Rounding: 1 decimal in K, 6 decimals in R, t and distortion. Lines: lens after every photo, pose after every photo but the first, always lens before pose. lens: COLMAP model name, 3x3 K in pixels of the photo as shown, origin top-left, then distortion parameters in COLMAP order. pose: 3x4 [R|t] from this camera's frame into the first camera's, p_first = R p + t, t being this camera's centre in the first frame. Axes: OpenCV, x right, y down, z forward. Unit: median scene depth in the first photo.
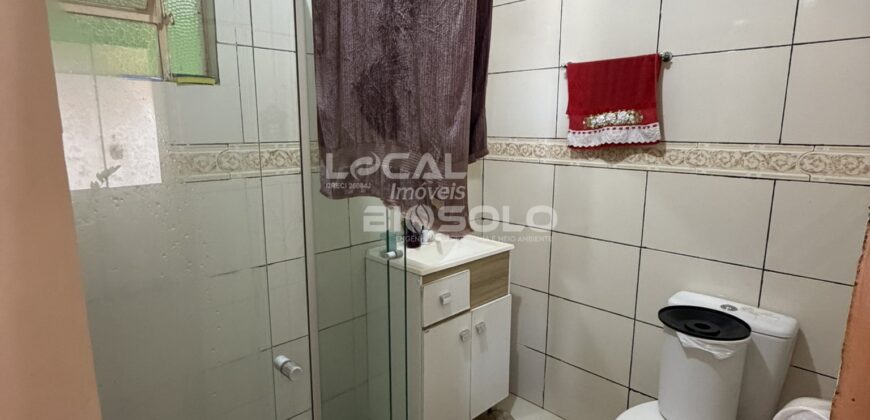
lens RADIAL K [[460.7, 0, 435.0], [0, 460.7, 210.0], [0, 0, 1]] dist [0.002688, 0.000025]
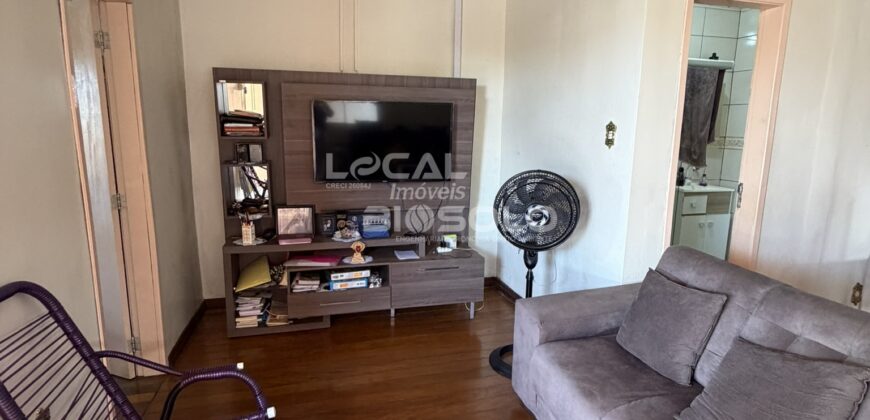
lens RADIAL K [[460.7, 0, 435.0], [0, 460.7, 210.0], [0, 0, 1]] dist [0.002688, 0.000025]
pose [[0.869884, 0.097301, -0.483564, 0.013749], [-0.100290, 0.994762, 0.019752, 0.305779], [0.482953, 0.031315, 0.875086, -1.702502]]
